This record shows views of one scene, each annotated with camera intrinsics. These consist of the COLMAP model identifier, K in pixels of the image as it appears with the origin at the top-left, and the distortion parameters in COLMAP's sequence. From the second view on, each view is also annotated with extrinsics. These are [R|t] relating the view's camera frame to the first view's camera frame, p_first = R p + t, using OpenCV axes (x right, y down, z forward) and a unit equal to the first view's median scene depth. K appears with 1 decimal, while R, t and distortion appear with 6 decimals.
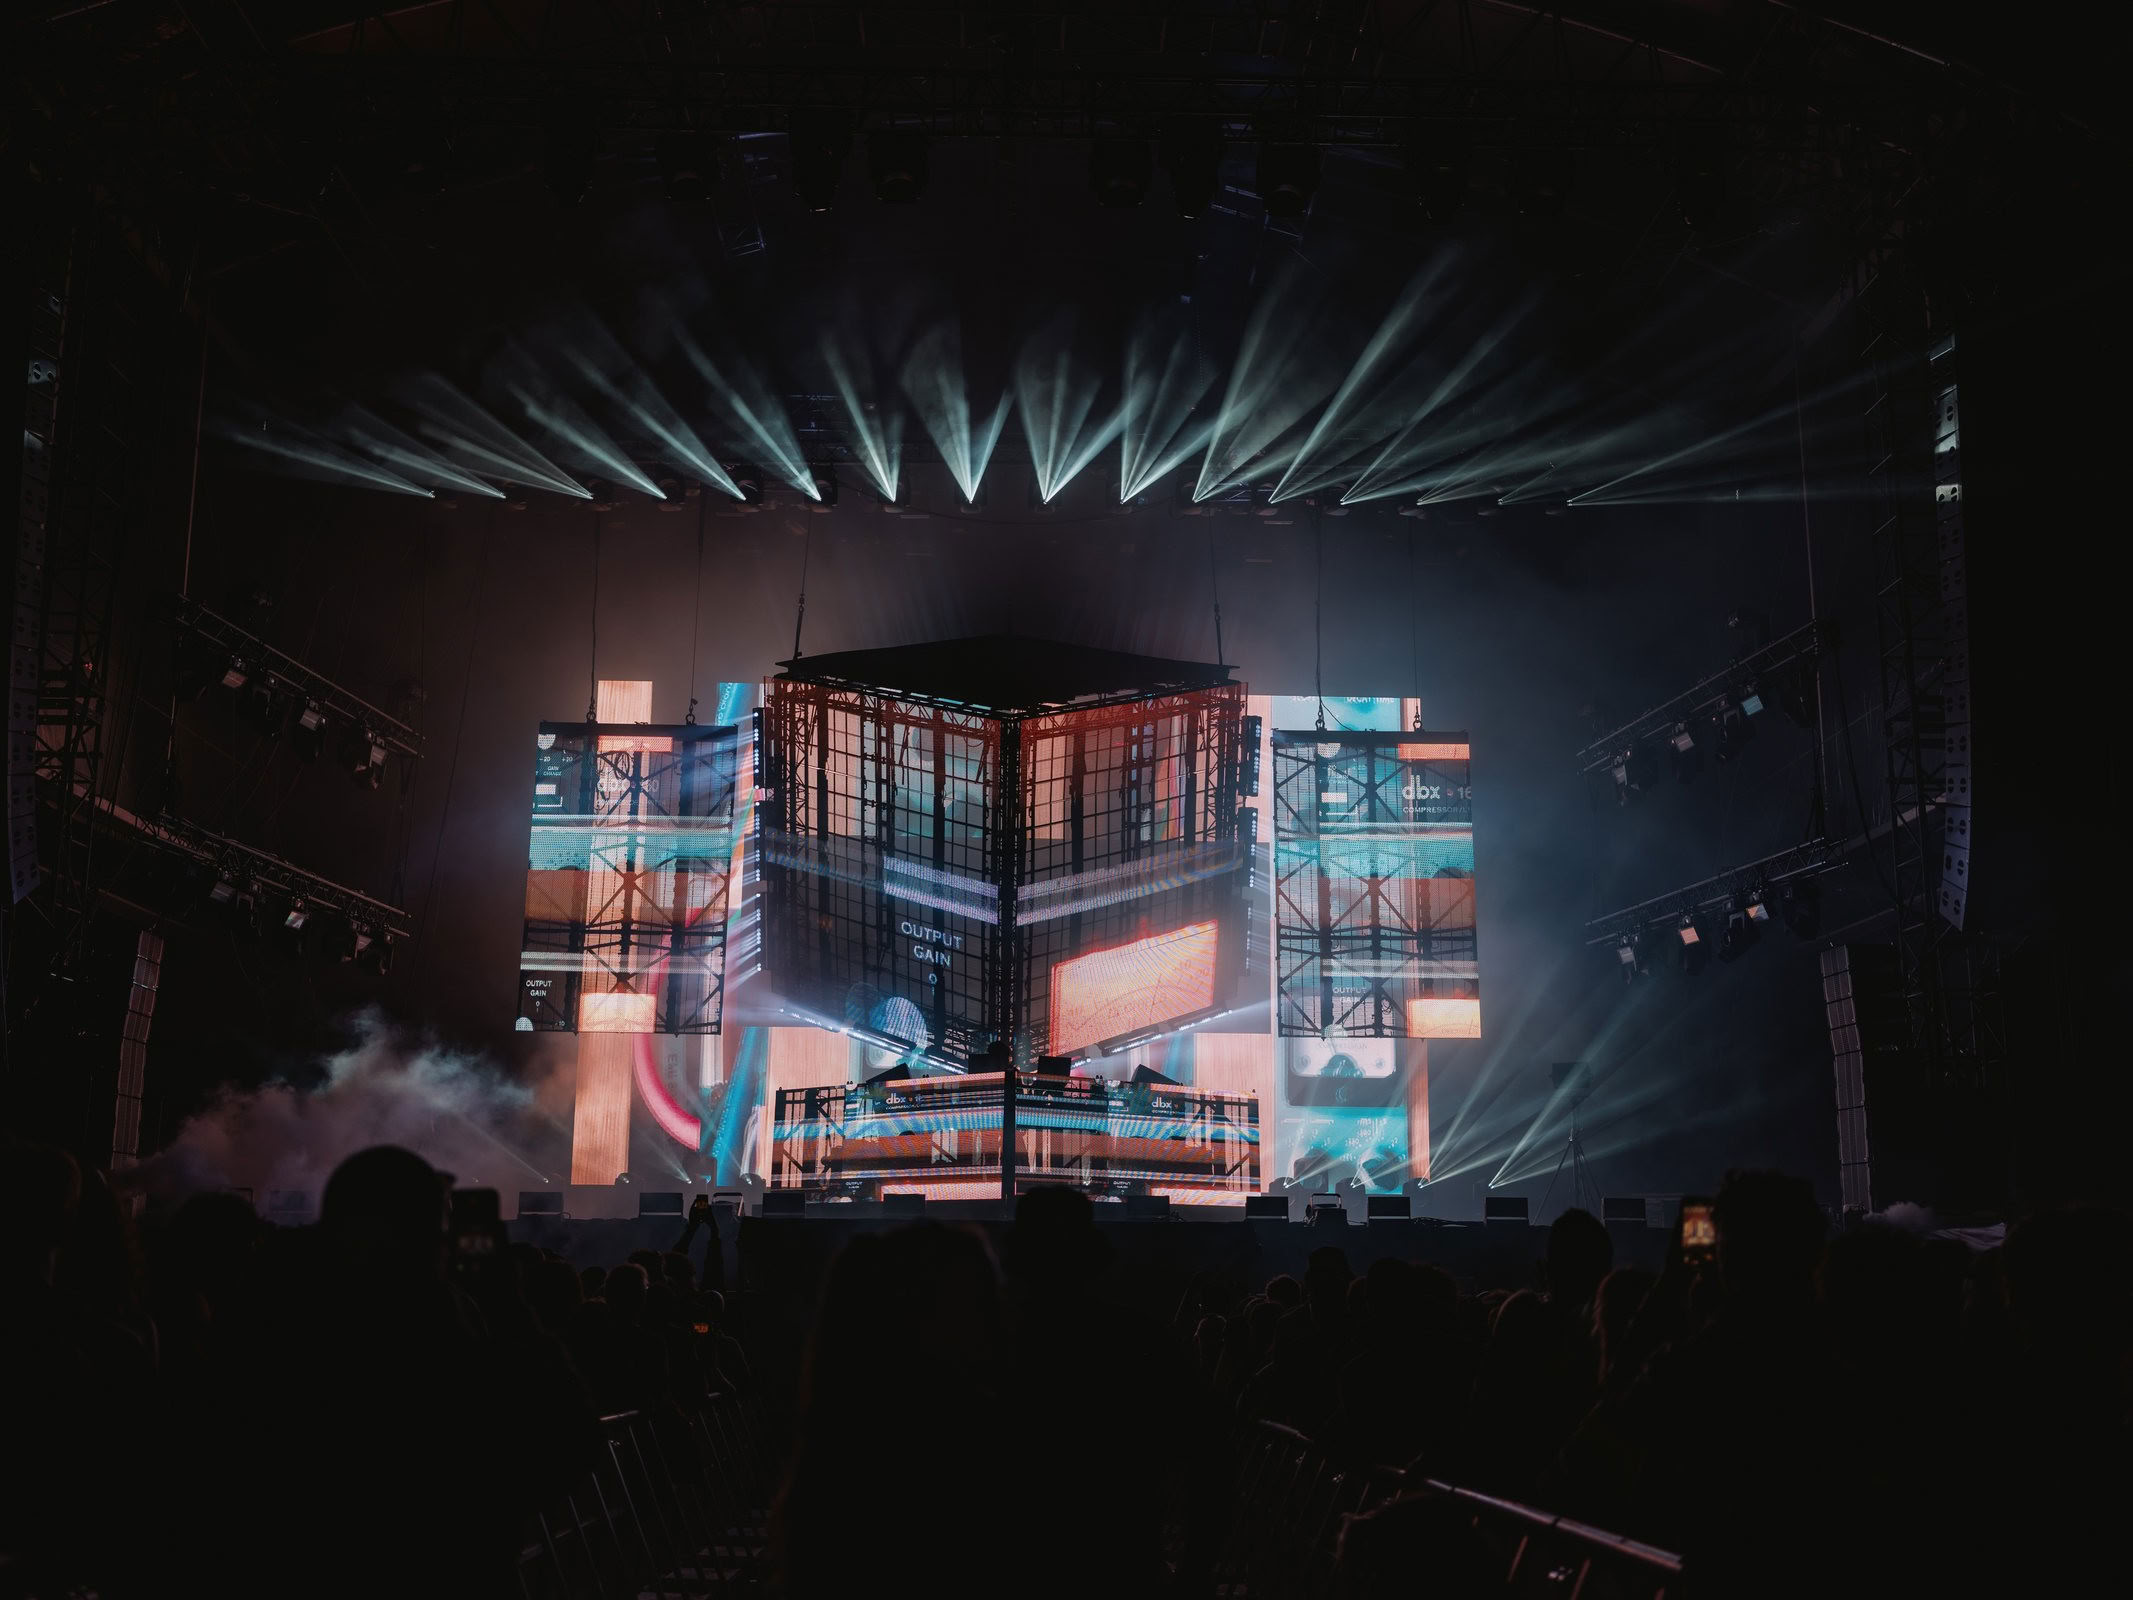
lens RADIAL K [[1976.9, 0, 1066.5], [0, 1976.9, 800.0], [0, 0, 1]] dist [-0.003843, 0.012210]
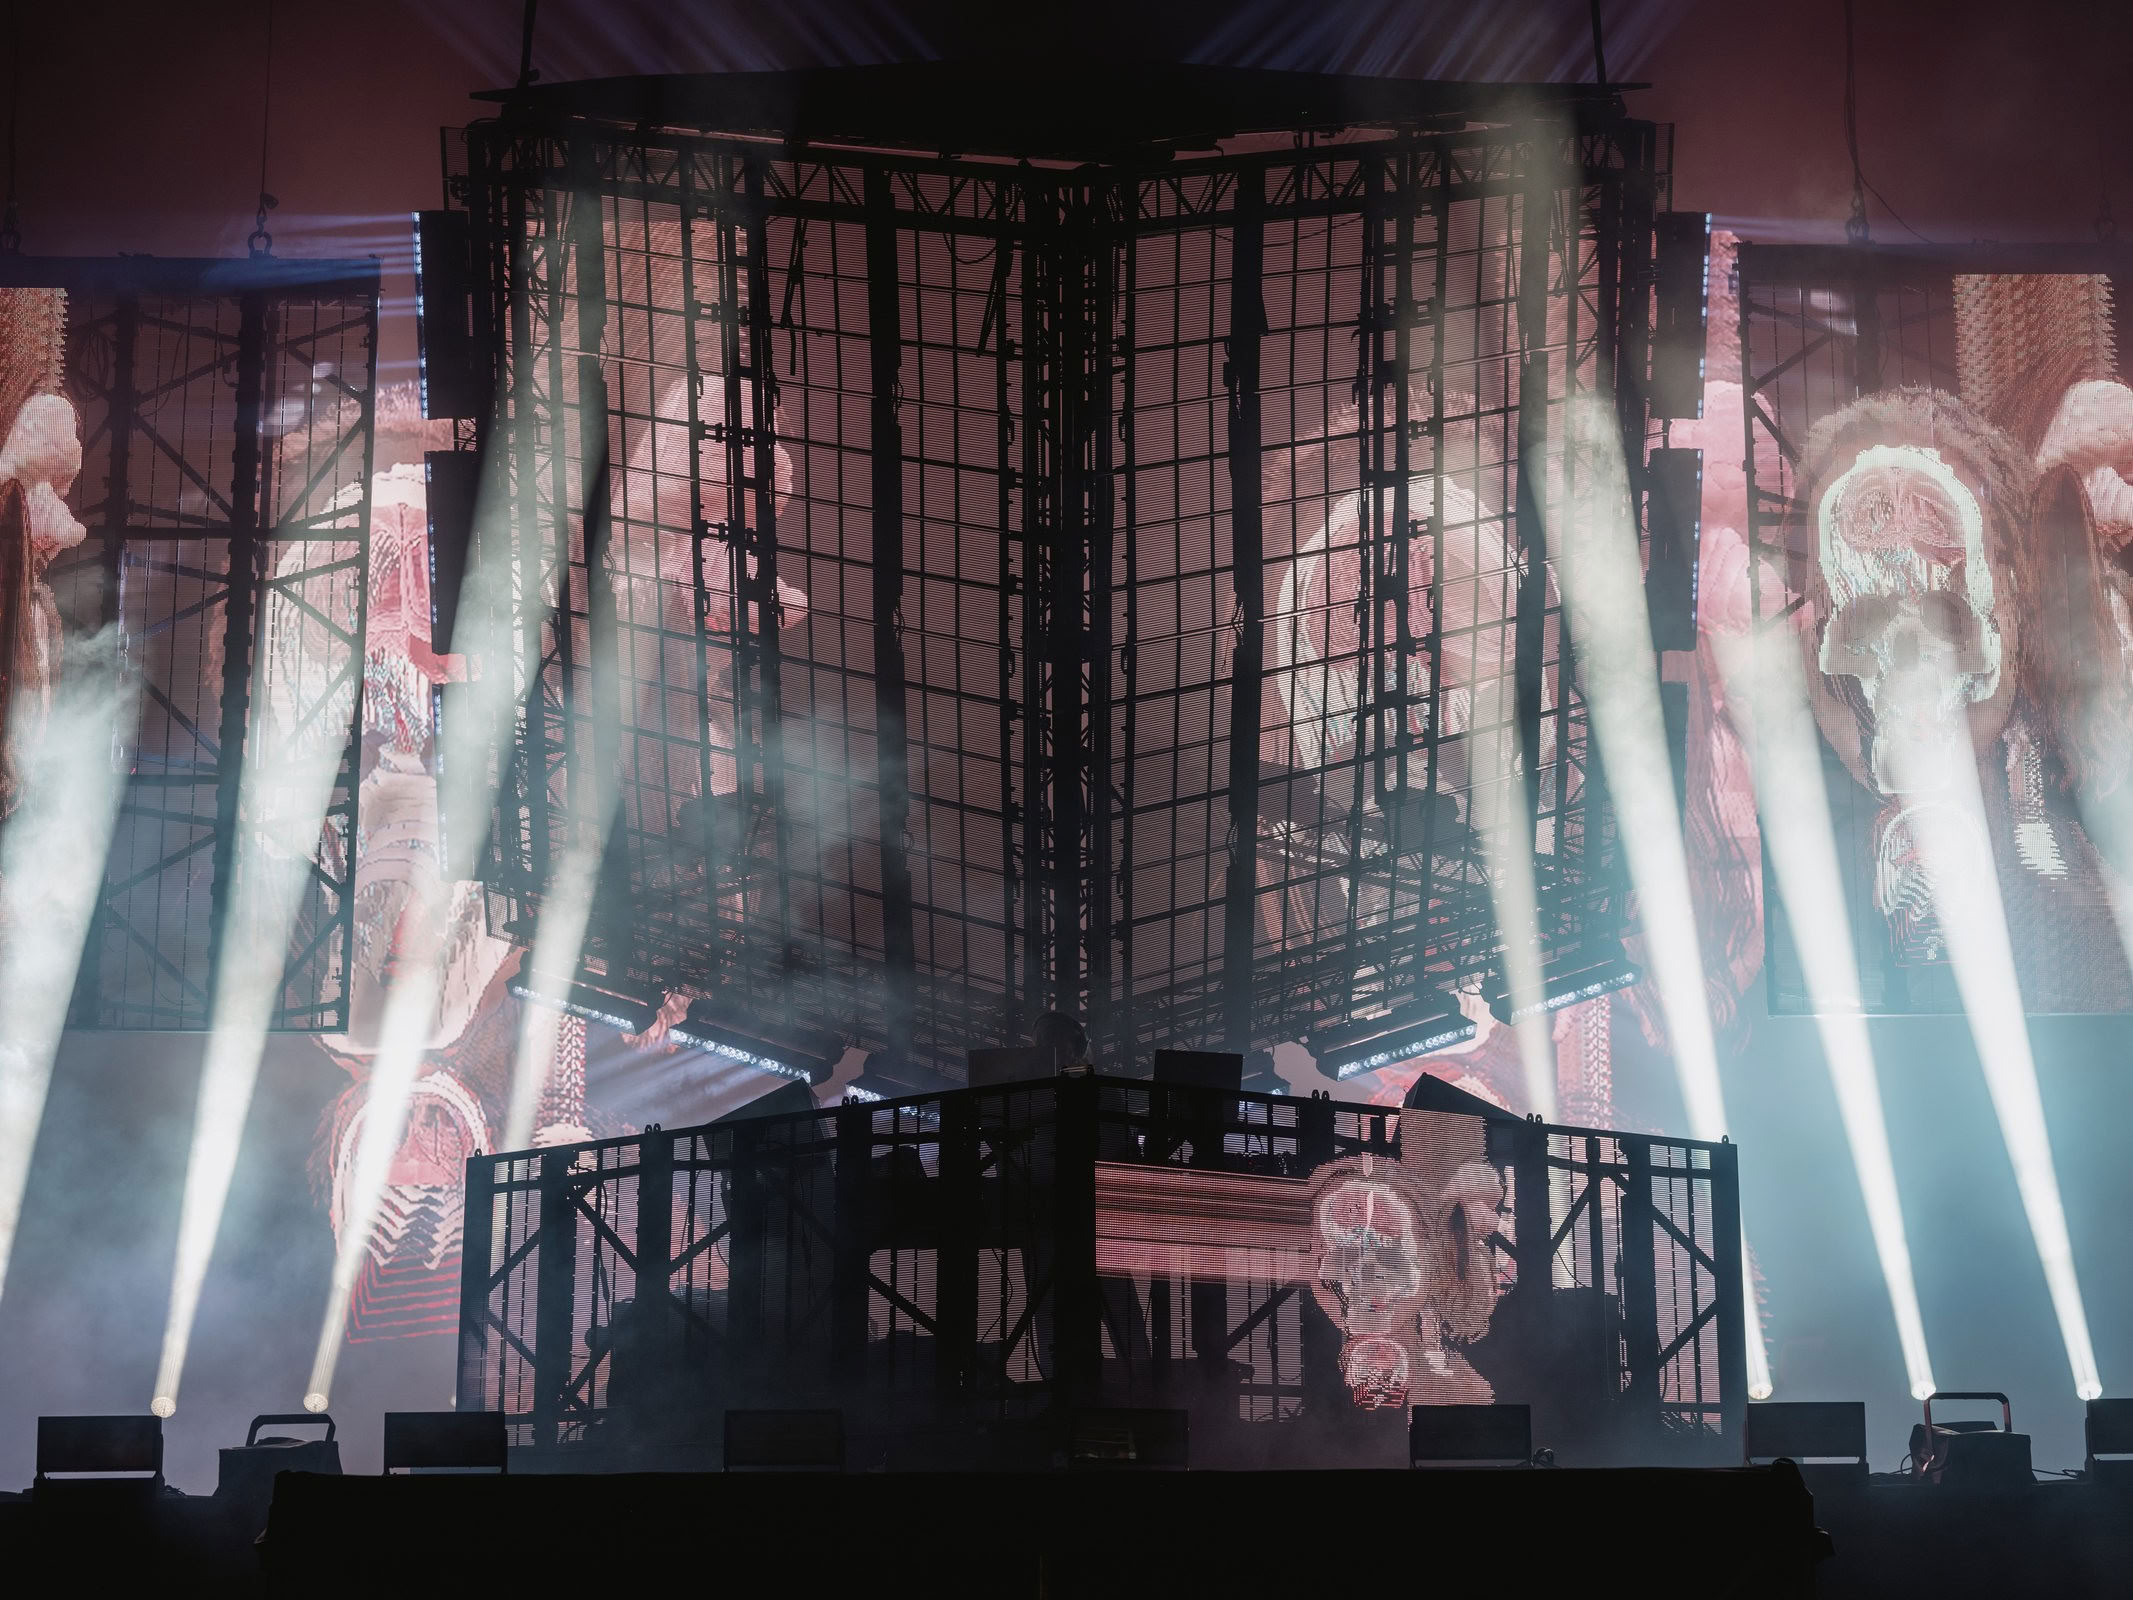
lens RADIAL K [[4201.2, 0, 1146.2], [0, 4201.2, 731.9], [0, 0, 1]] dist [0.050823, -0.174495]
pose [[0.999720, -0.017467, -0.015962, -0.001747], [0.017867, 0.999520, 0.025302, 0.043741], [0.015512, -0.025580, 0.999552, 0.182271]]
